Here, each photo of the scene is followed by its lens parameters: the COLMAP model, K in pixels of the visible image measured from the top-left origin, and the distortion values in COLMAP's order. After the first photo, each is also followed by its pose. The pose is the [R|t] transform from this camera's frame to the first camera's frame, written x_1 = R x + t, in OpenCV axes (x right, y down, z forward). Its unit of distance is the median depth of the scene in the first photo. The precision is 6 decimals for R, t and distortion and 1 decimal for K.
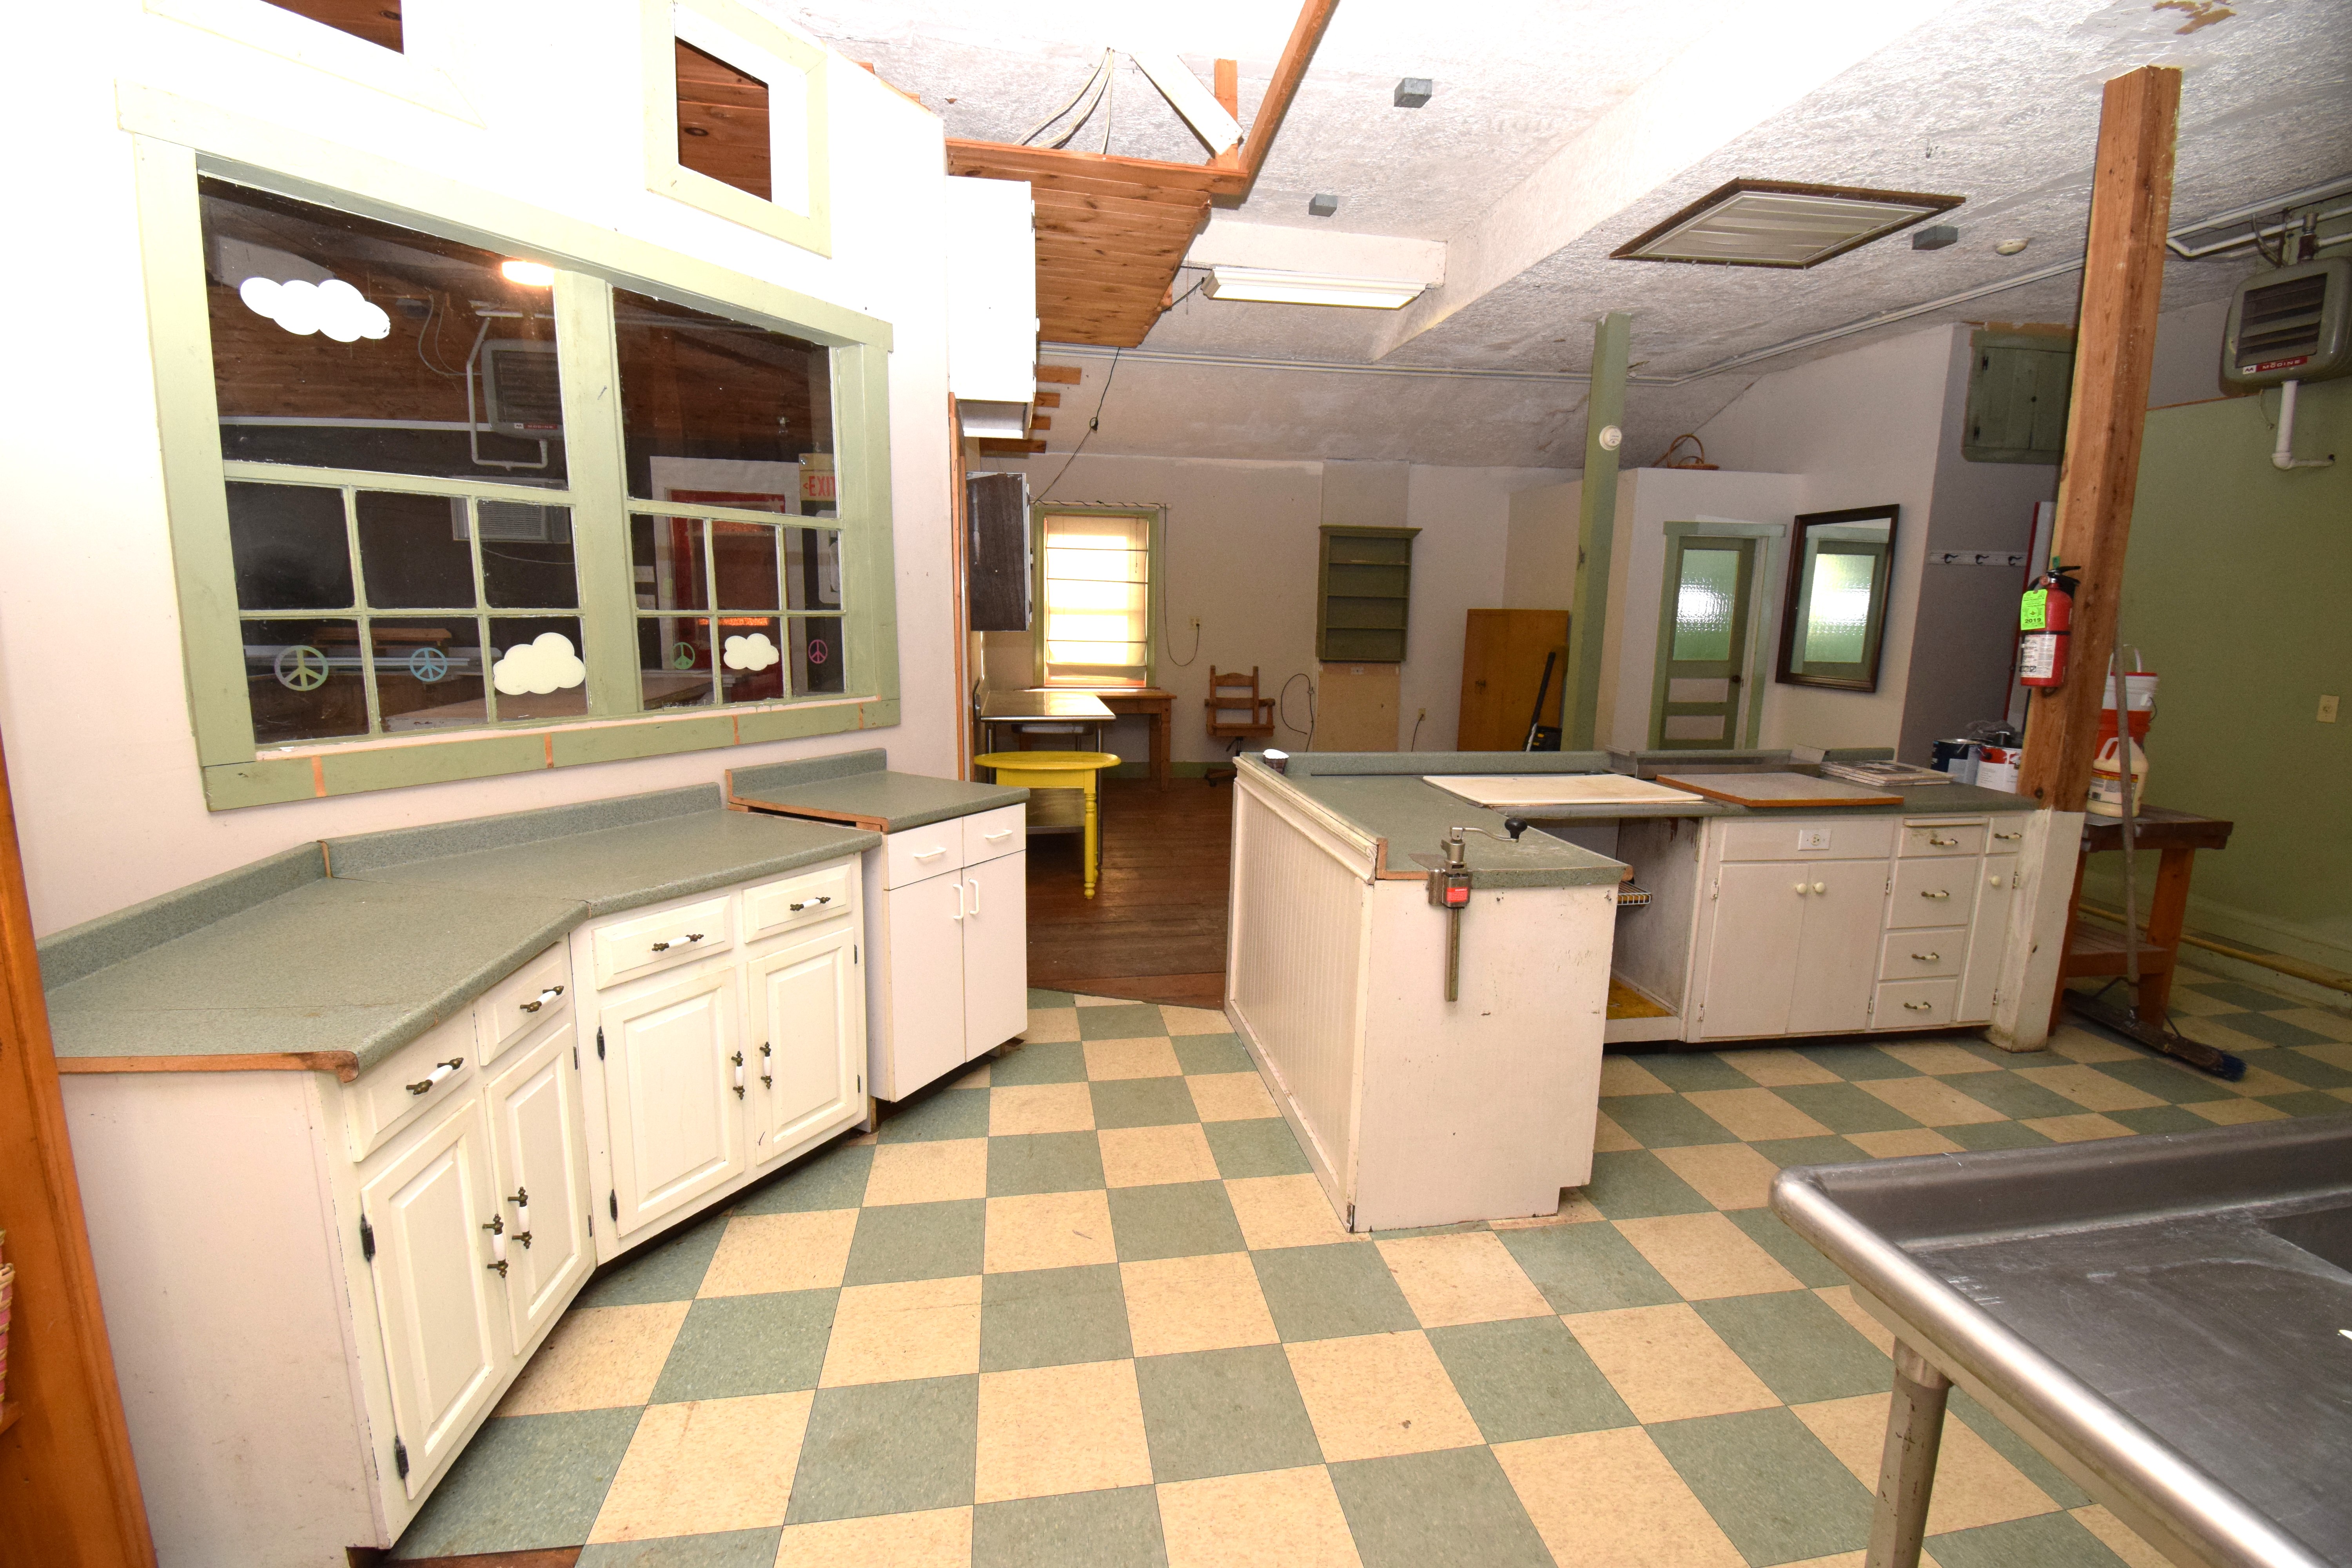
lens RADIAL K [[1032.0, 0, 1176.0], [0, 1032.0, 784.0], [0, 0, 1]] dist [0.017216, -0.023112]
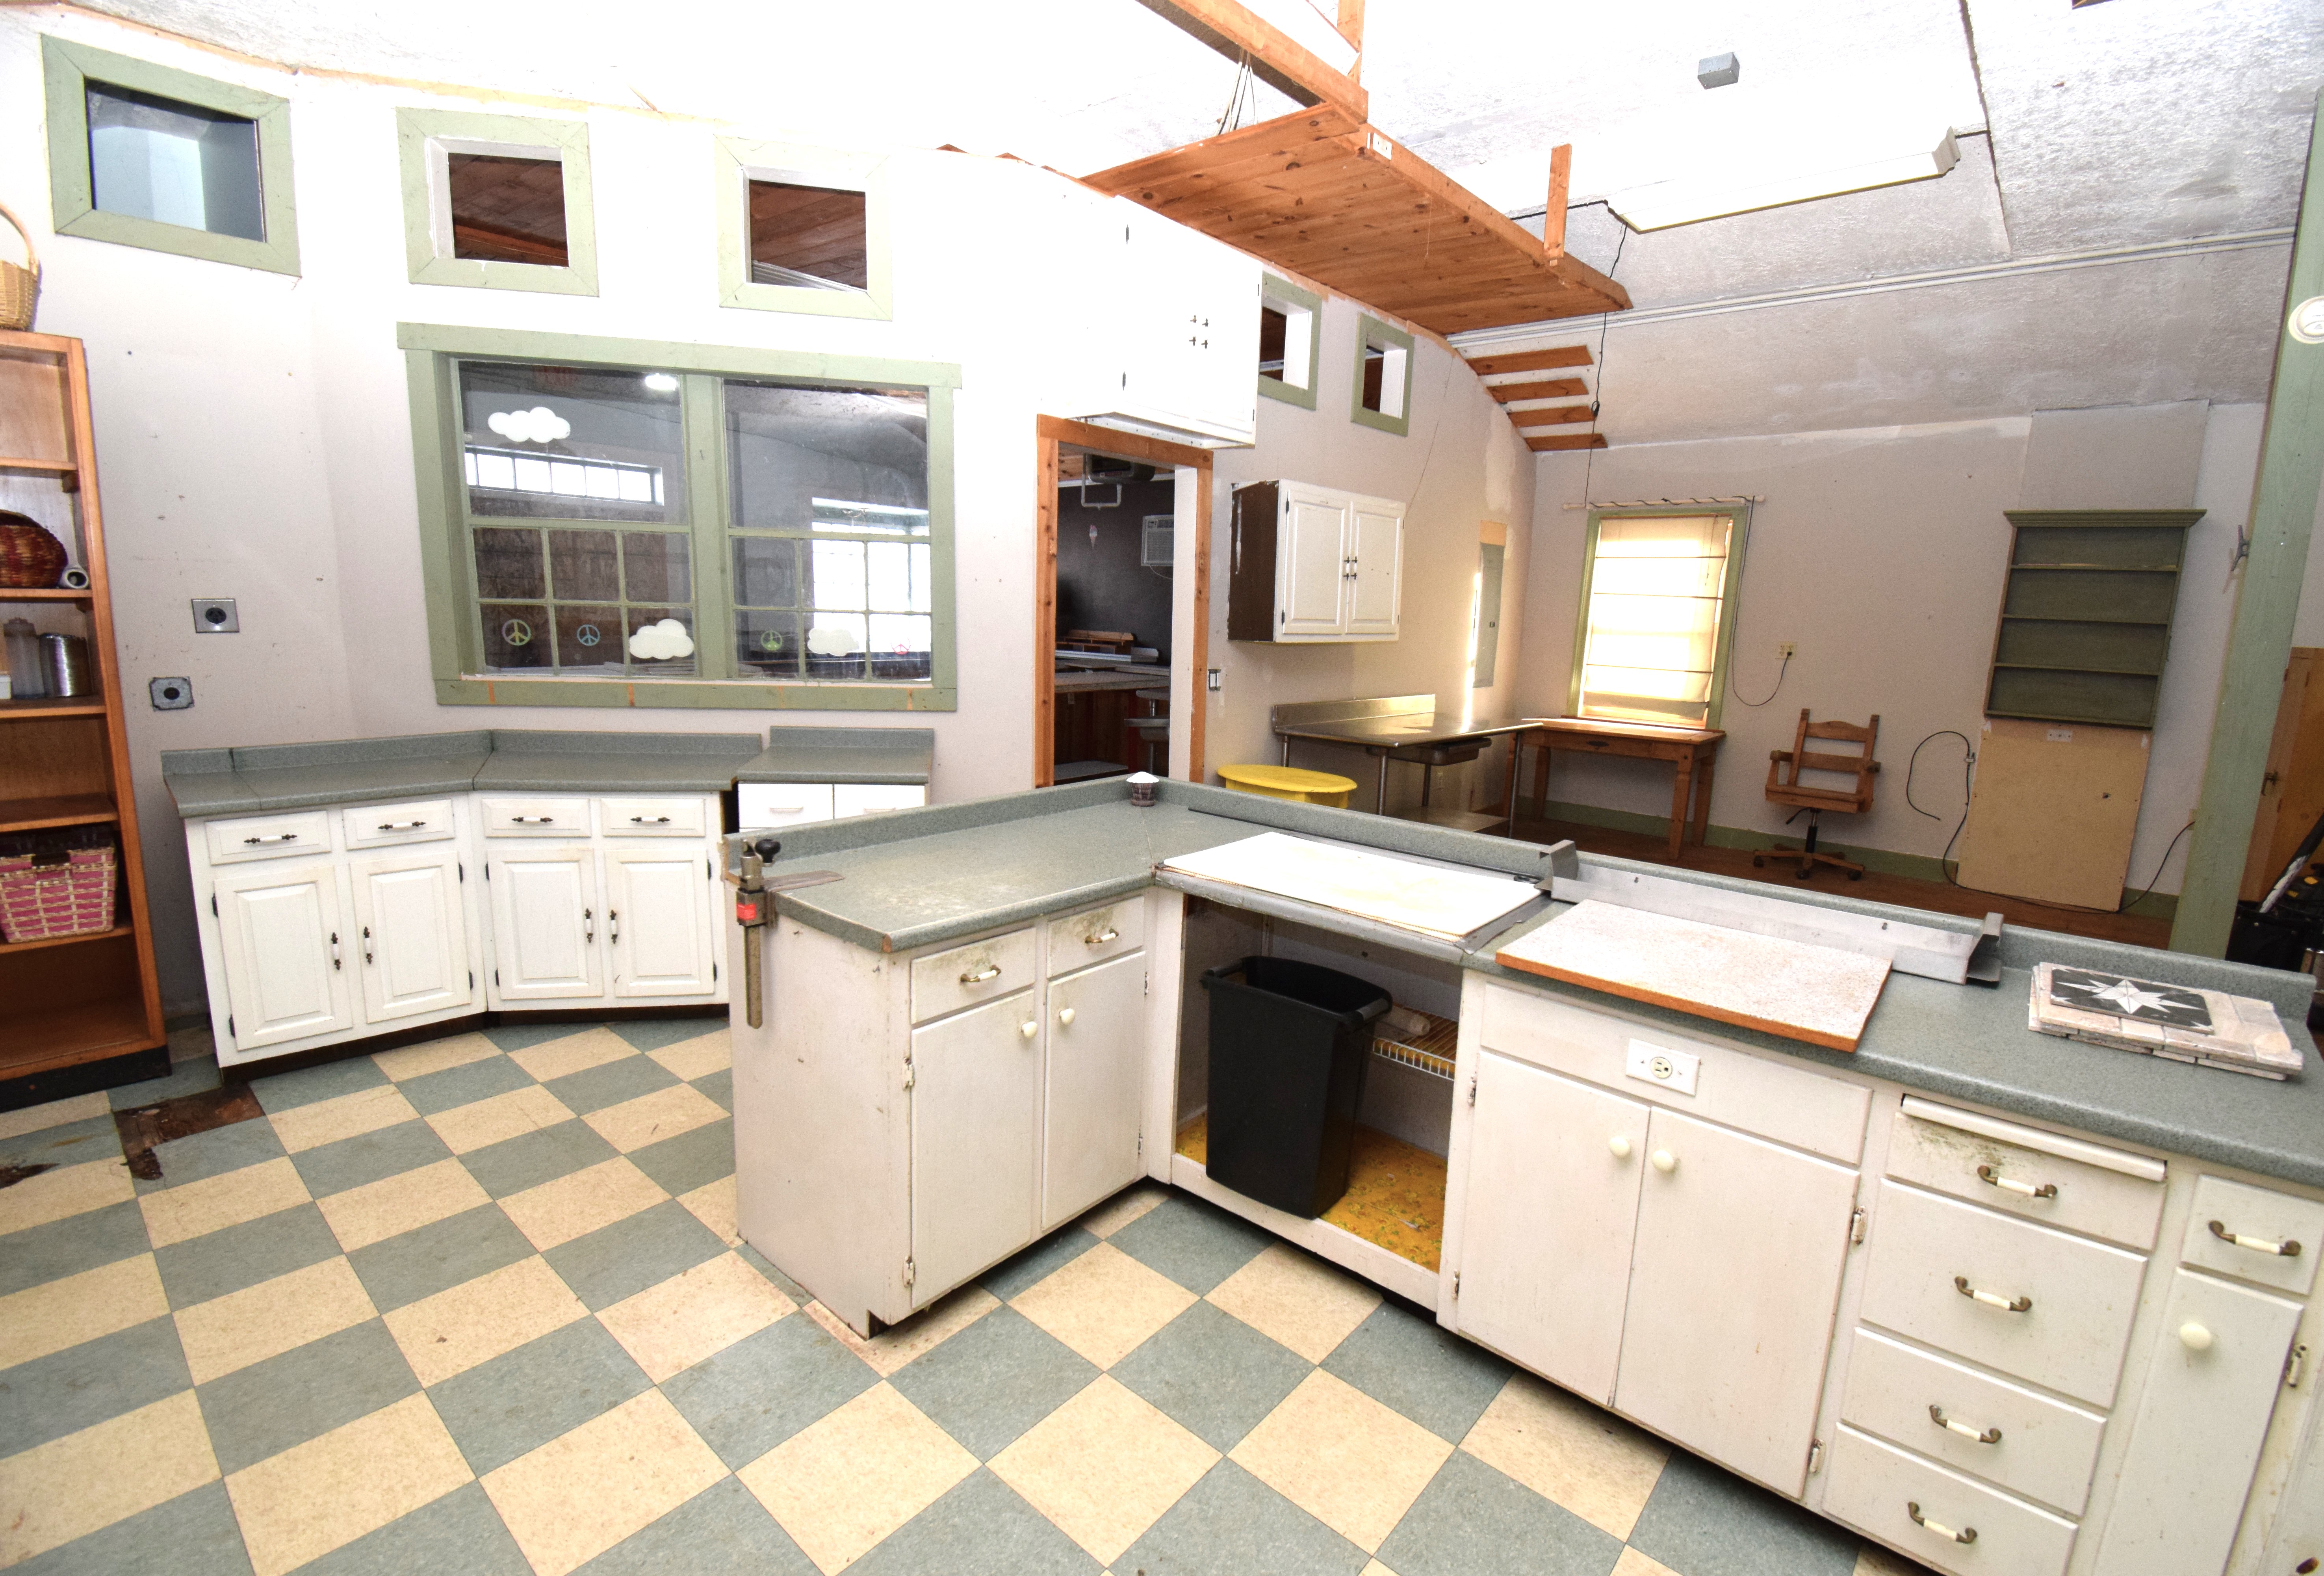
lens RADIAL K [[1035.9, 0, 1182.7], [0, 1035.9, 786.2], [0, 0, 1]] dist [0.024867, -0.028183]
pose [[0.647950, 0.135554, -0.749523, 0.713781], [-0.151540, 0.987306, 0.047554, -0.062423], [0.746456, 0.082770, 0.660268, 0.397690]]
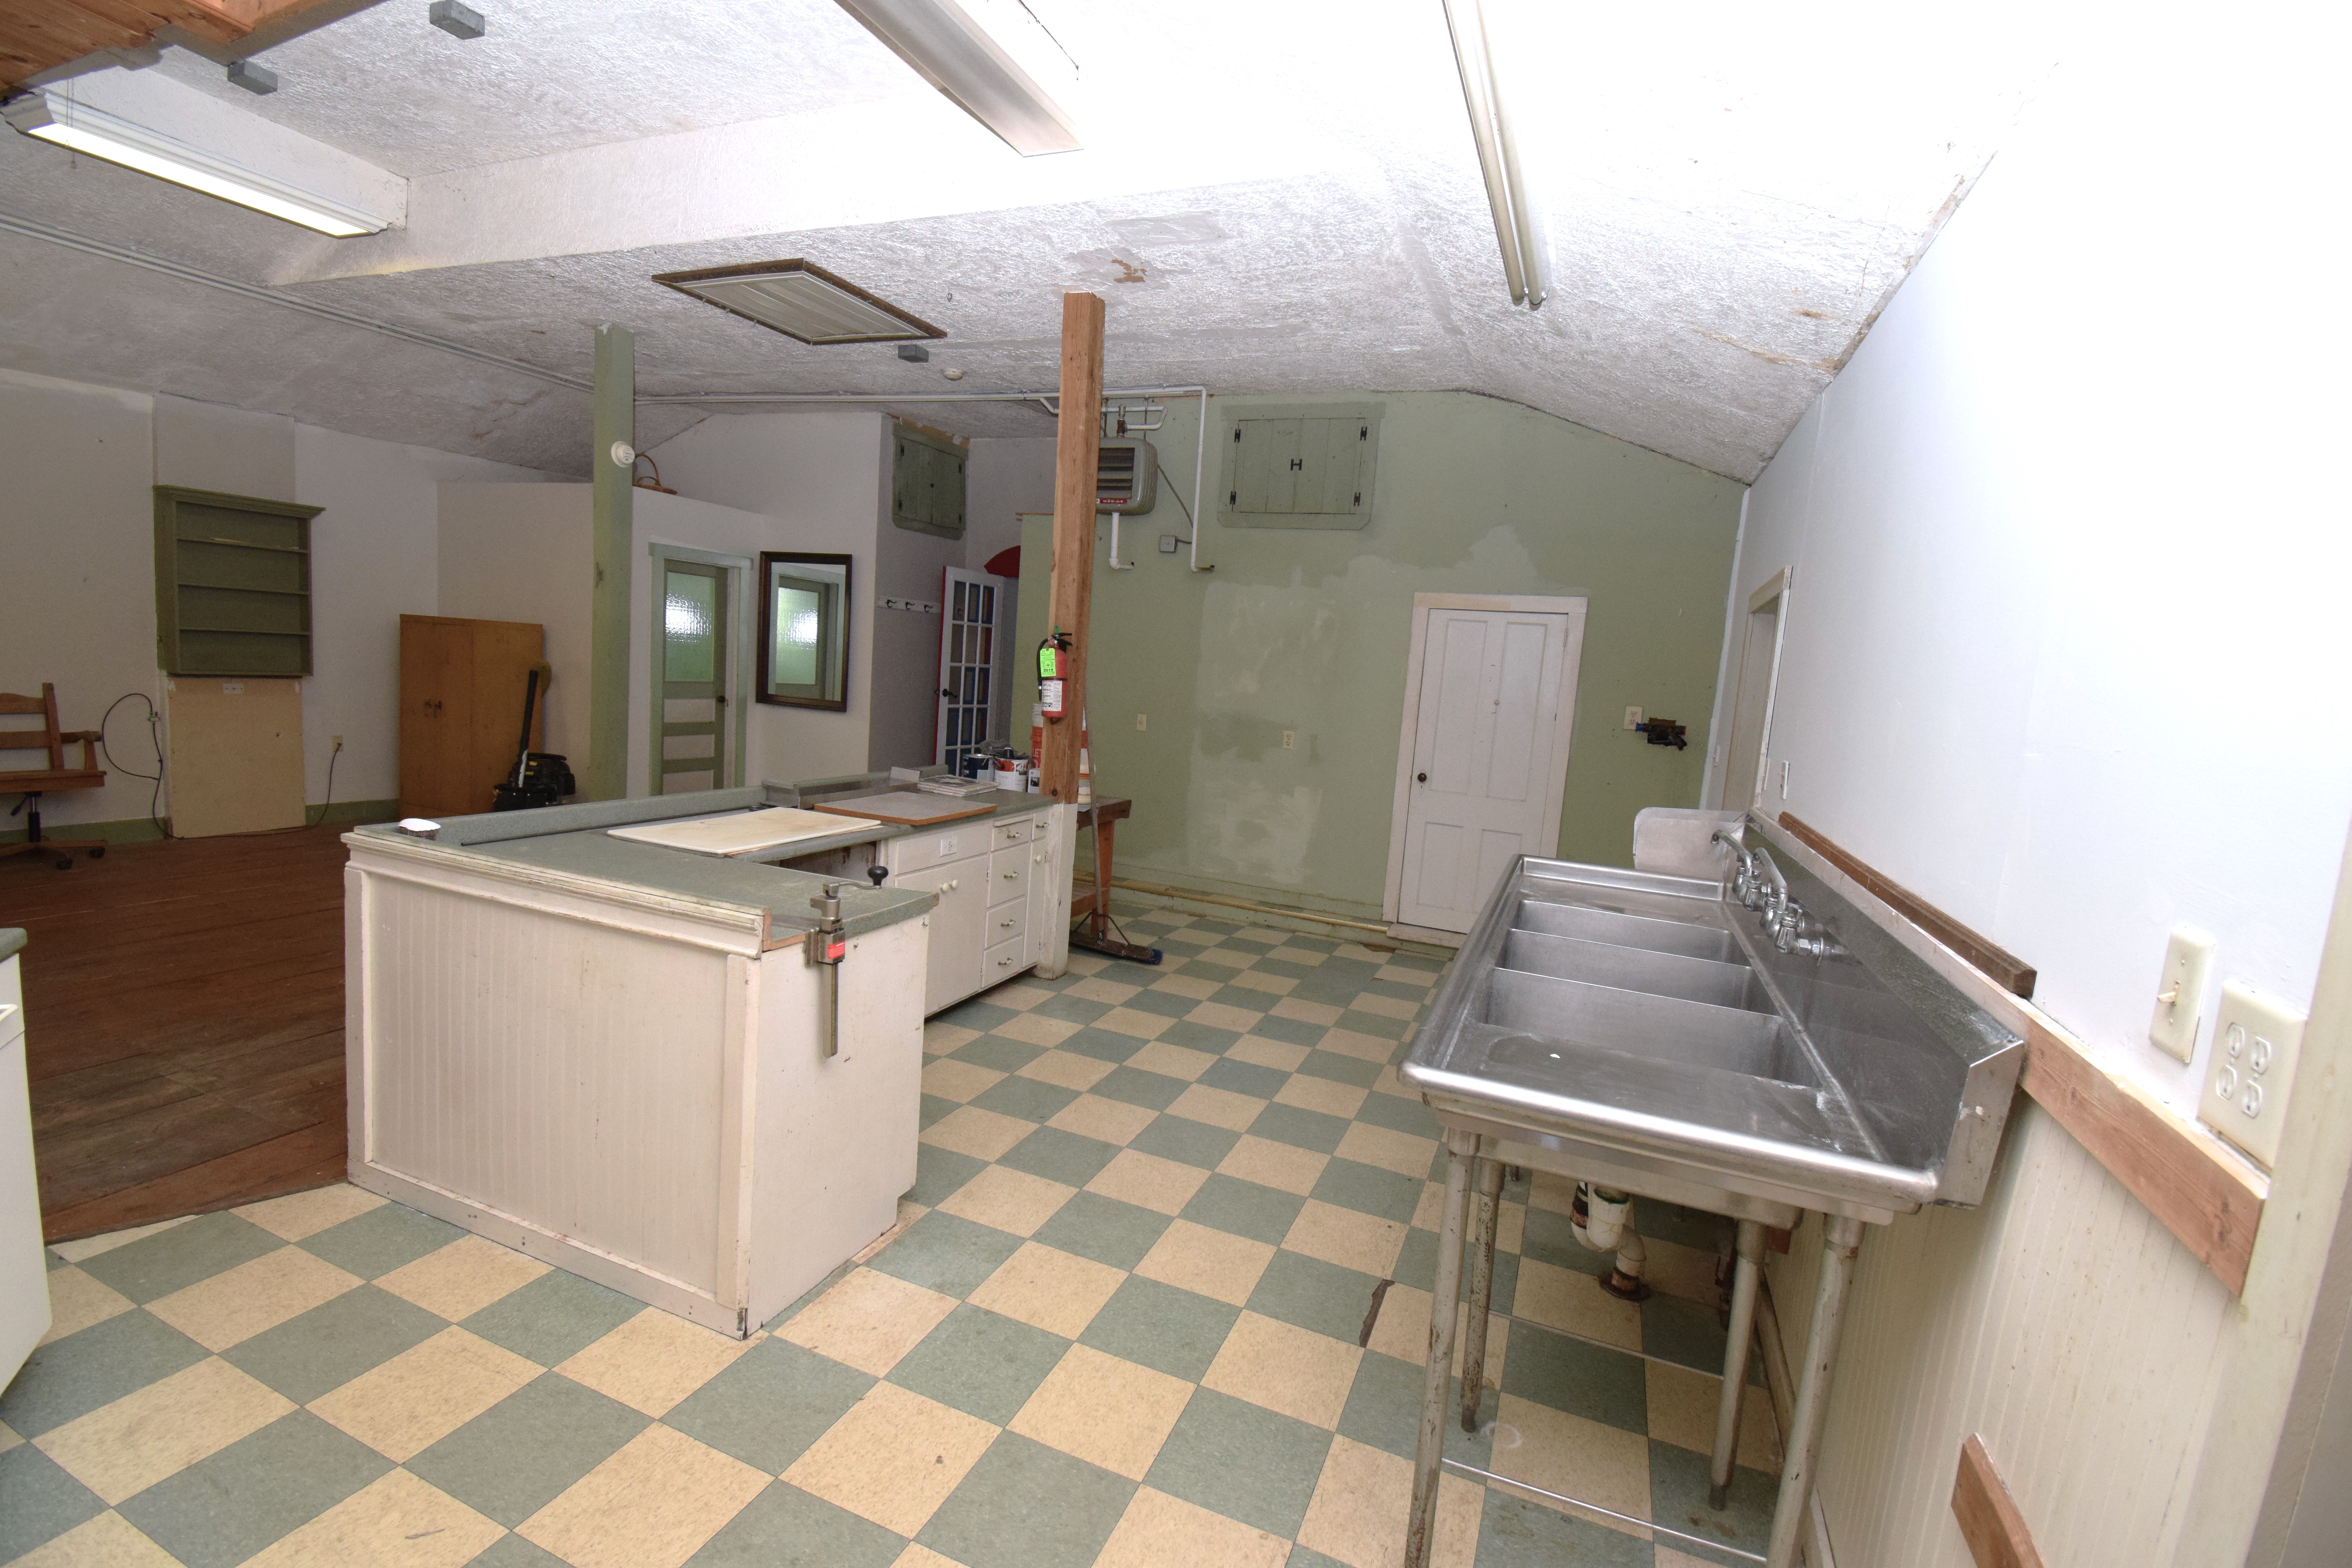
lens RADIAL K [[1035.9, 0, 1176.0], [0, 1035.9, 784.0], [0, 0, 1]] dist [0.018869, -0.025634]
pose [[0.521374, -0.076166, 0.849922, -0.242064], [0.080097, 0.995979, 0.040120, -0.040771], [-0.849561, 0.047159, 0.525378, 0.106307]]
